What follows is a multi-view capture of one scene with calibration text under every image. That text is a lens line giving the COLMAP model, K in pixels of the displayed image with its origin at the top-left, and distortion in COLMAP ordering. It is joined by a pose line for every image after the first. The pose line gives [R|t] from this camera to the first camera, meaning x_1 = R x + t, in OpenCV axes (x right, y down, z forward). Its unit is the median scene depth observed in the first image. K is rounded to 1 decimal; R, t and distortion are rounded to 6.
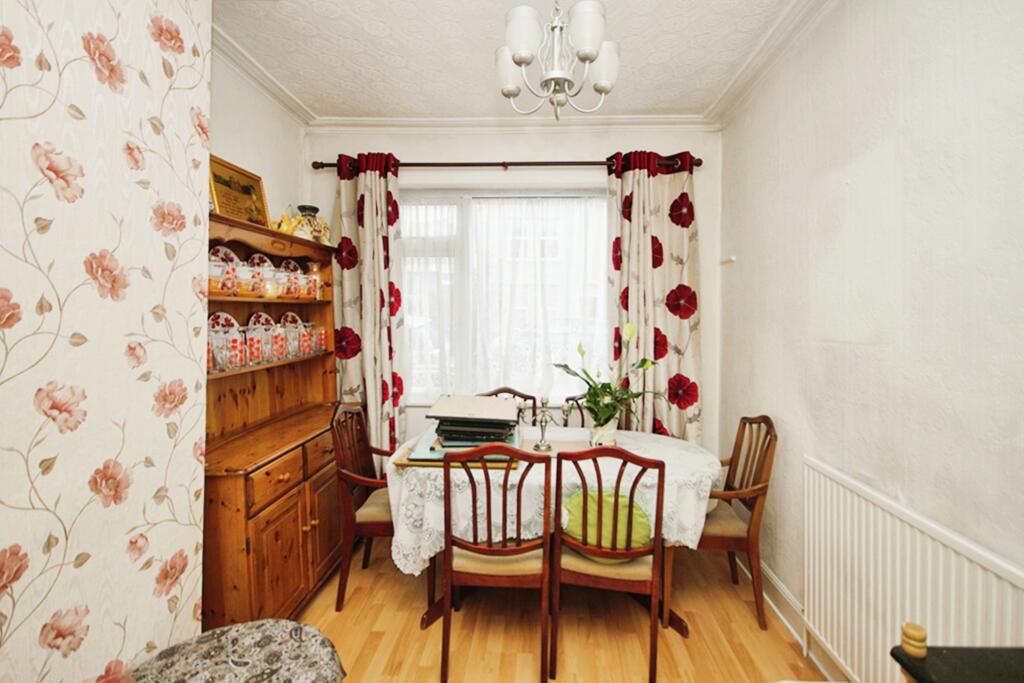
lens RADIAL K [[445.3, 0, 509.6], [0, 445.3, 348.7], [0, 0, 1]] dist [-0.002891, -0.006528]
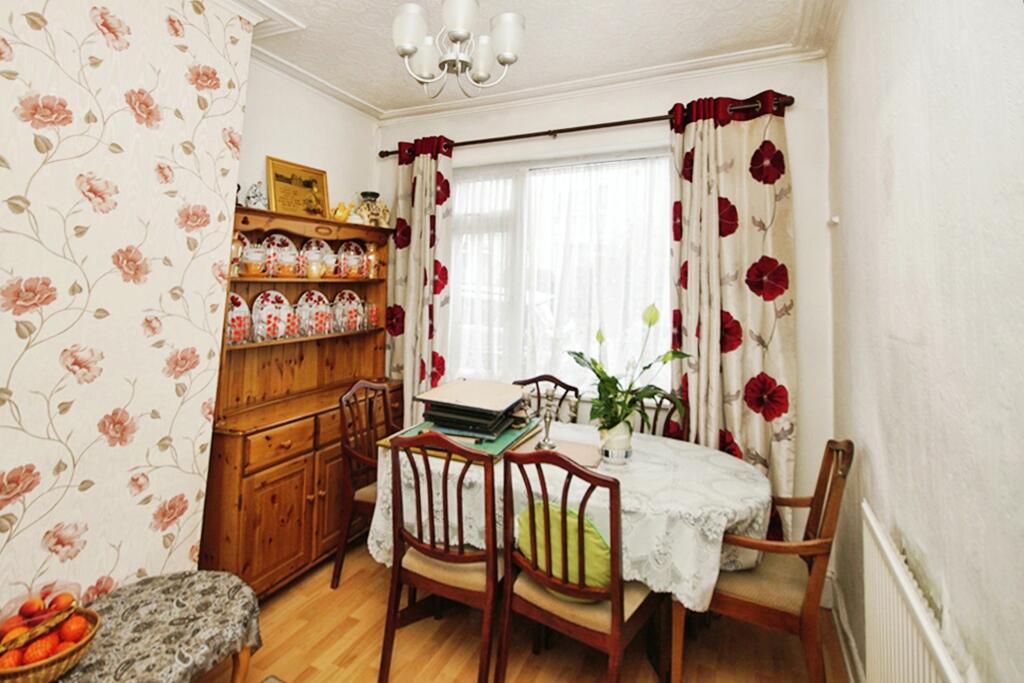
lens RADIAL K [[491.0, 0, 486.3], [0, 491.0, 275.5], [0, 0, 1]] dist [-0.011279, 0.002084]
pose [[0.921533, -0.008668, -0.388204, 0.403069], [-0.031904, 0.994680, -0.097945, -0.016966], [0.386988, 0.102645, 0.916354, 0.052612]]
